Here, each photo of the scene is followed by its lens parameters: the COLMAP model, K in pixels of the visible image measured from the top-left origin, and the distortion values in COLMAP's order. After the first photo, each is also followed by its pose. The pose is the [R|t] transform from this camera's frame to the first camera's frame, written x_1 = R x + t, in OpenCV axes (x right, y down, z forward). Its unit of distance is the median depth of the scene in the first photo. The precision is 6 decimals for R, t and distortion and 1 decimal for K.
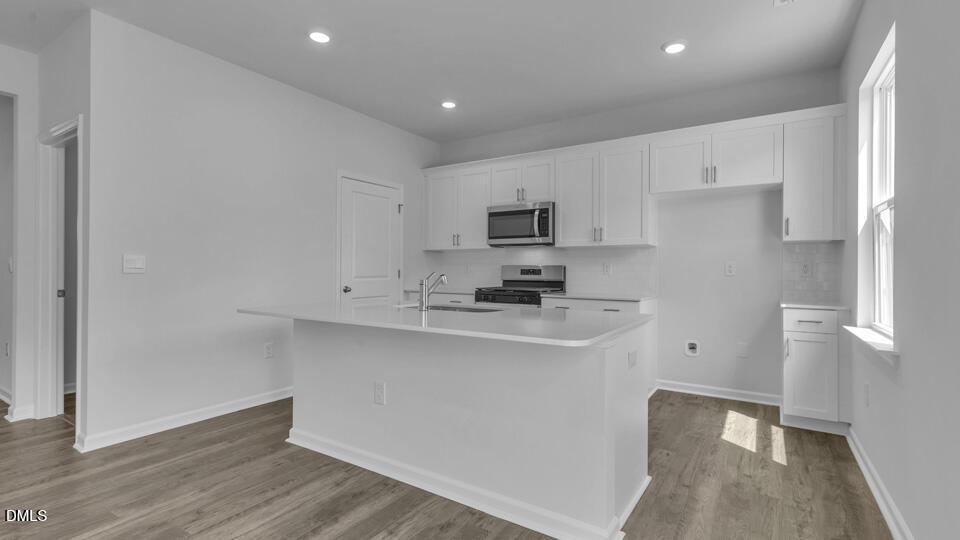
lens RADIAL K [[437.9, 0, 480.0], [0, 437.9, 270.0], [0, 0, 1]] dist [-0.000994, -0.000167]
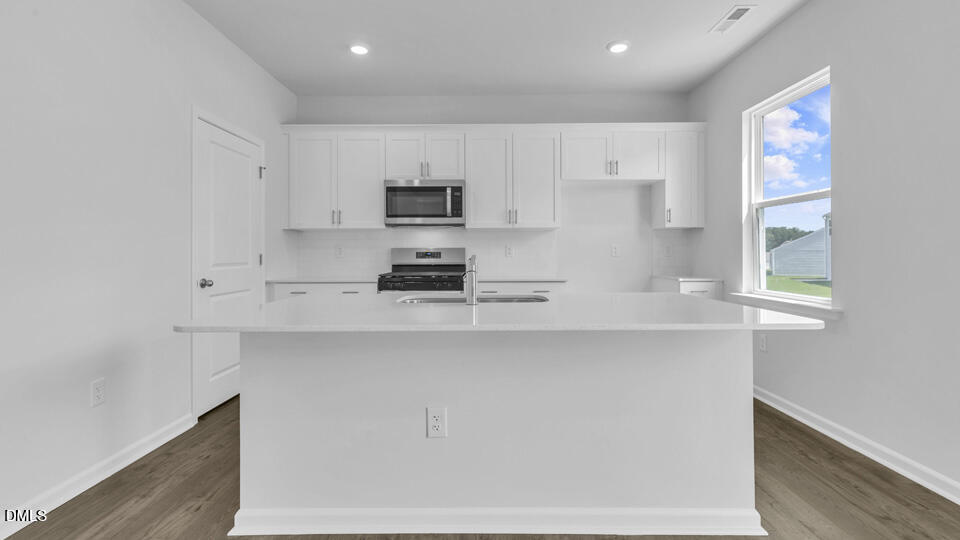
lens RADIAL K [[435.2, 0, 480.2], [0, 435.2, 254.5], [0, 0, 1]] dist [0.001243, 0.000068]
pose [[0.840614, -0.009701, 0.541548, -0.308843], [0.008919, 0.999952, 0.004068, 0.000545], [-0.541561, 0.001411, 0.840660, 0.193143]]
